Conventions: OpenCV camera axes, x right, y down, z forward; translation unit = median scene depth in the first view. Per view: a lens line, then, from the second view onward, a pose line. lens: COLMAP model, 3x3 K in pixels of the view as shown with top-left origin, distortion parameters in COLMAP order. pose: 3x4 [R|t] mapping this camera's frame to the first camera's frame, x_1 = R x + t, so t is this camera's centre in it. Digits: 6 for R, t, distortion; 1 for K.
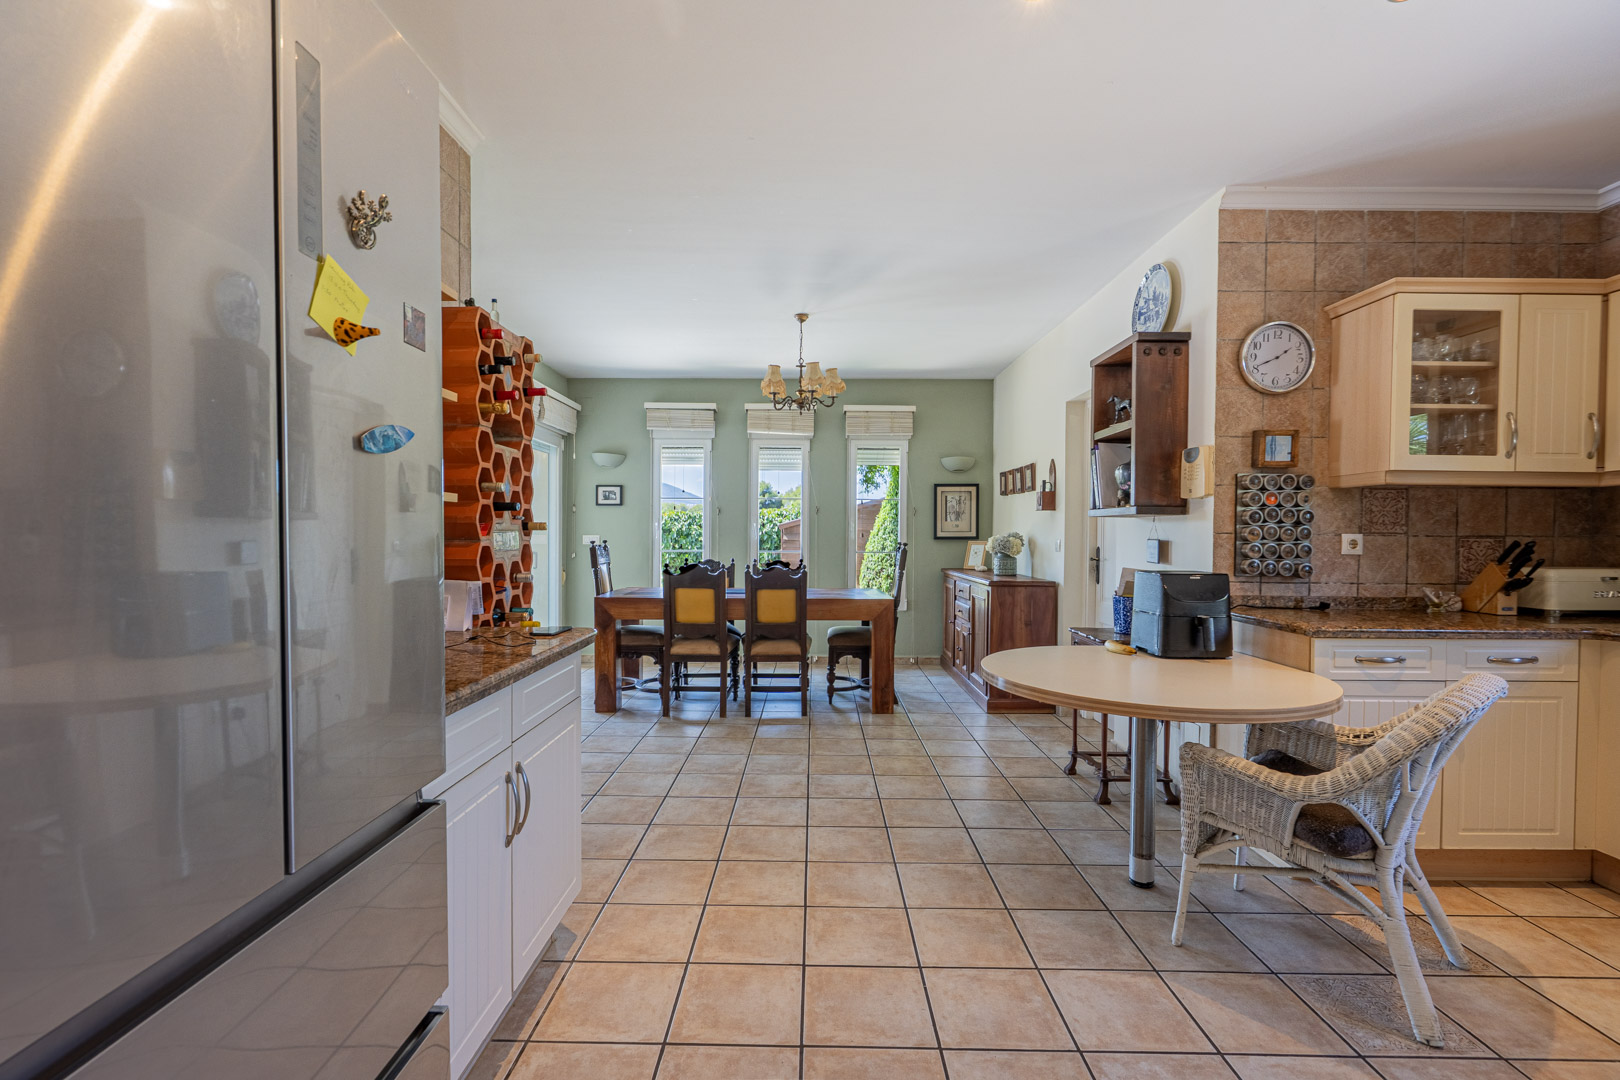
lens RADIAL K [[758.5, 0, 796.5], [0, 758.5, 541.1], [0, 0, 1]] dist [-0.003555, 0.002065]
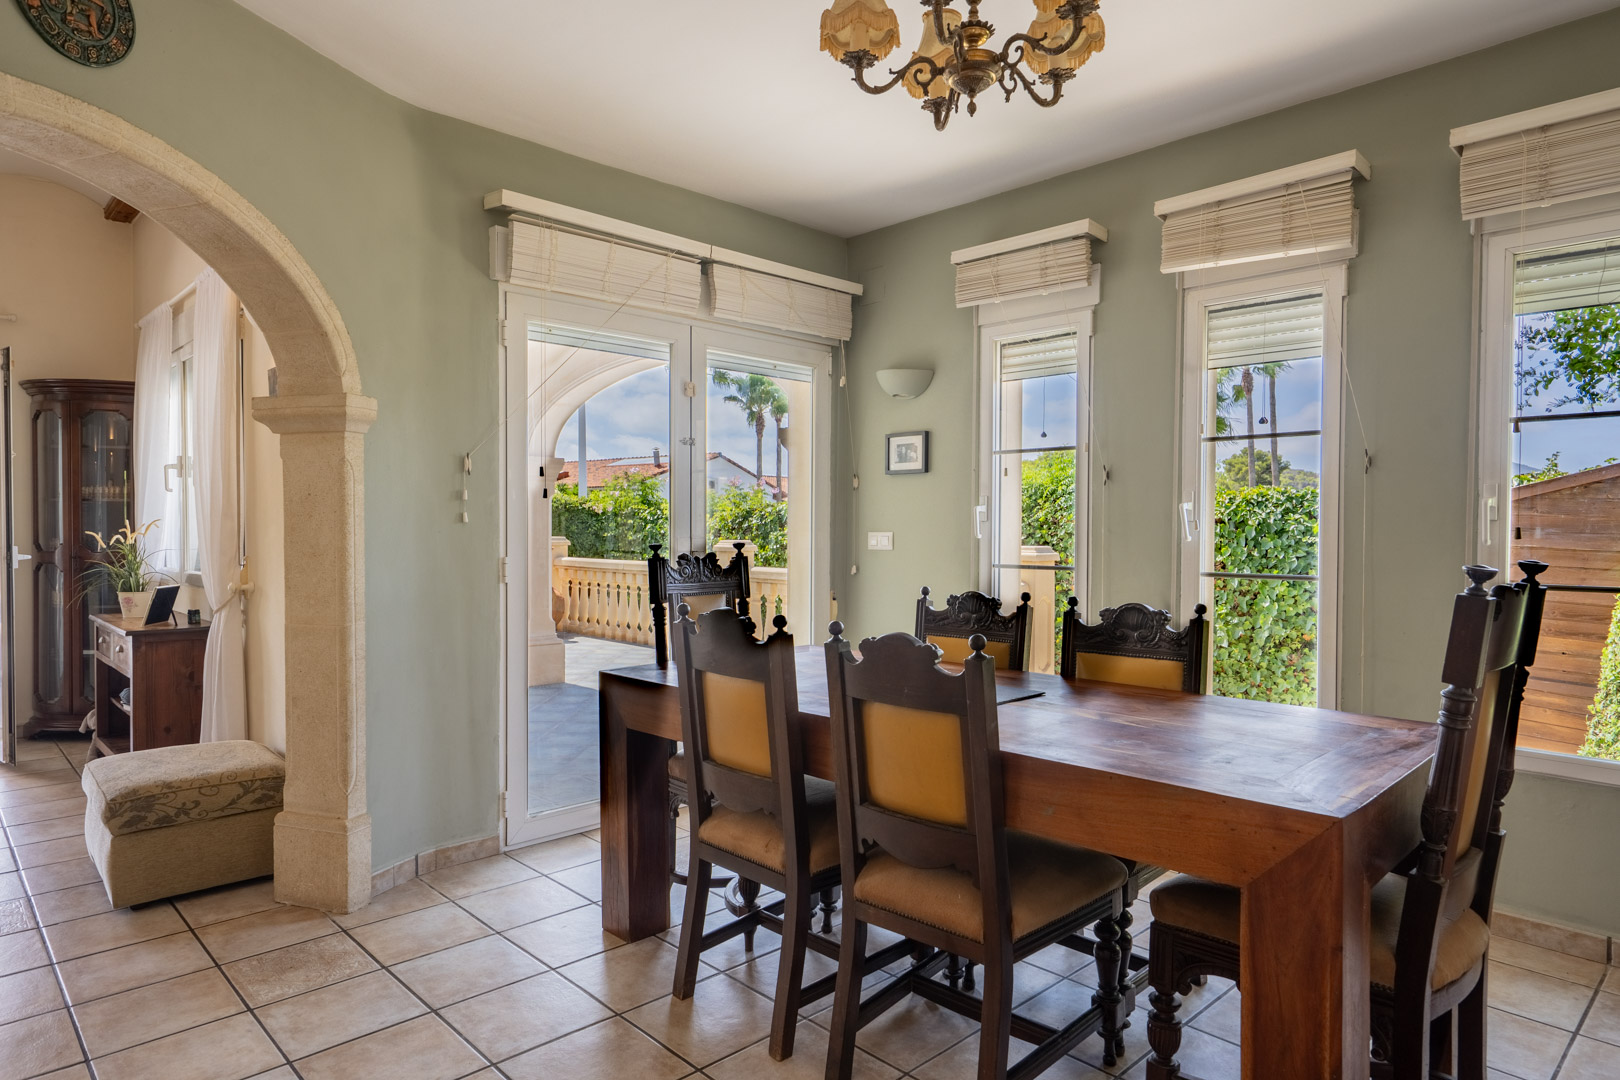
lens RADIAL K [[959.4, 0, 798.7], [0, 959.4, 541.6], [0, 0, 1]] dist [0.010366, 0.002237]
pose [[0.699863, 0.008357, -0.714228, 0.190231], [-0.007617, 0.999962, 0.004237, -0.004223], [0.714236, 0.002475, 0.699900, 0.597277]]
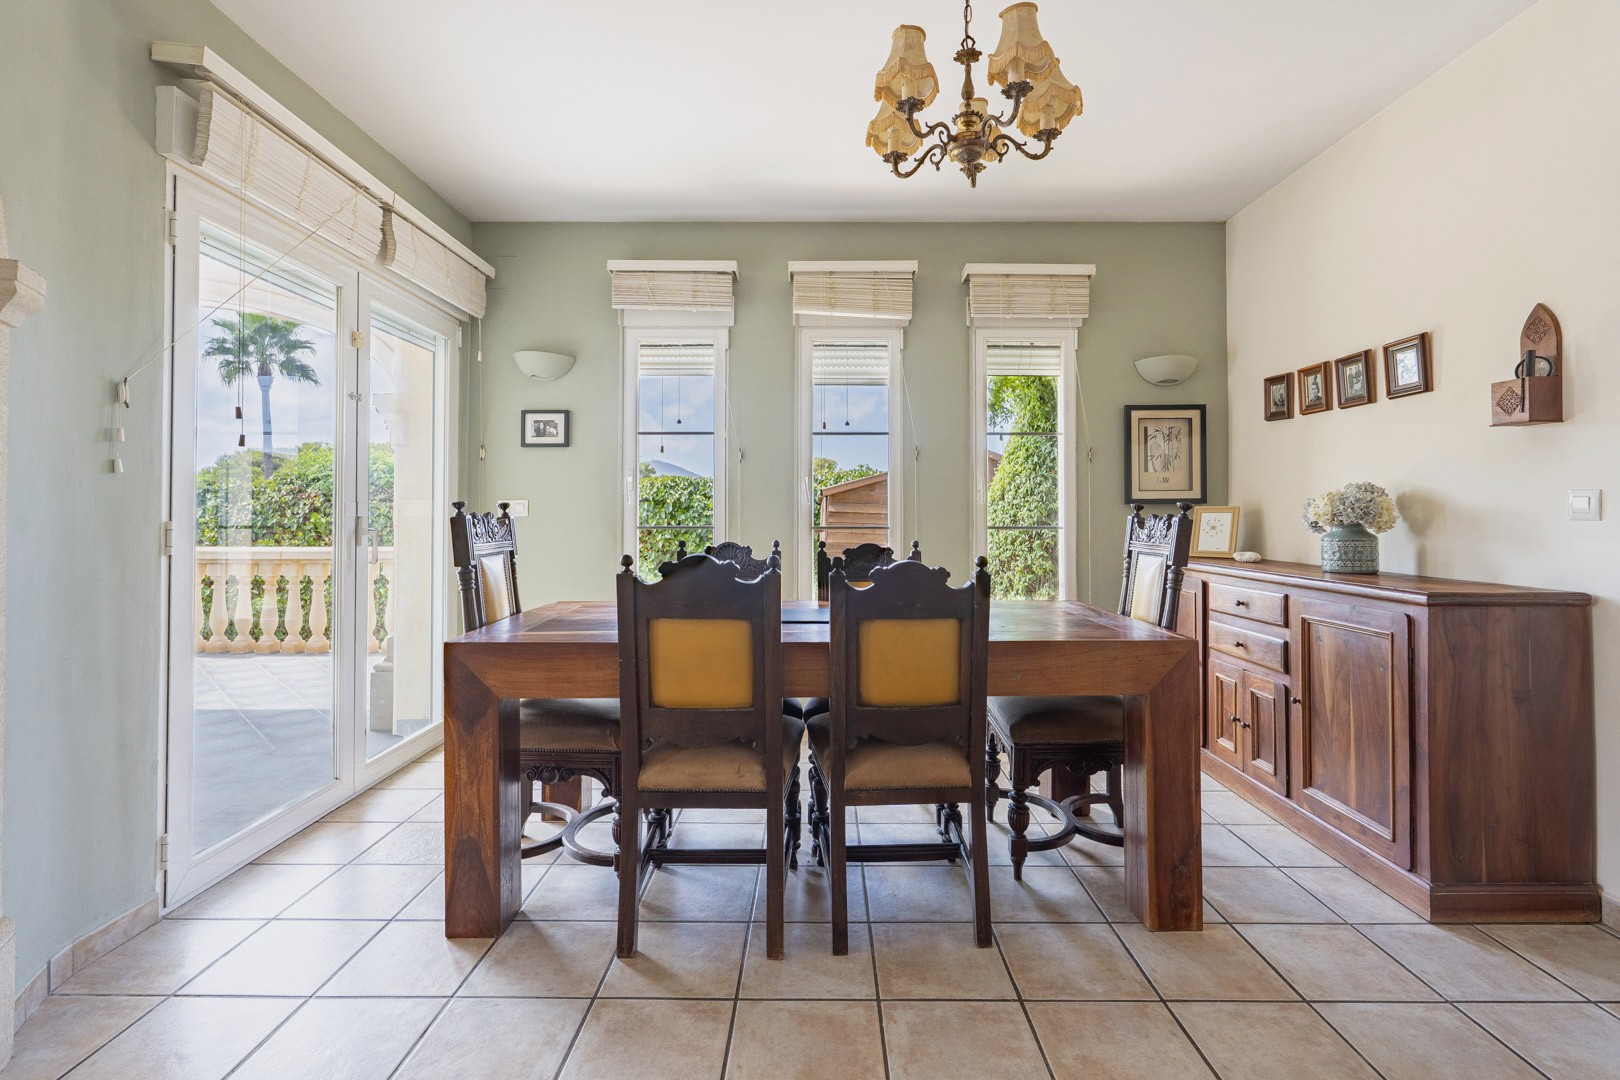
lens RADIAL K [[758.5, 0, 811.1], [0, 758.5, 499.2], [0, 0, 1]] dist [-0.003555, 0.002065]
pose [[0.999863, -0.004665, 0.015873, -0.071349], [0.005138, 0.999541, -0.029864, 0.011415], [-0.015726, 0.029942, 0.999428, 0.522847]]
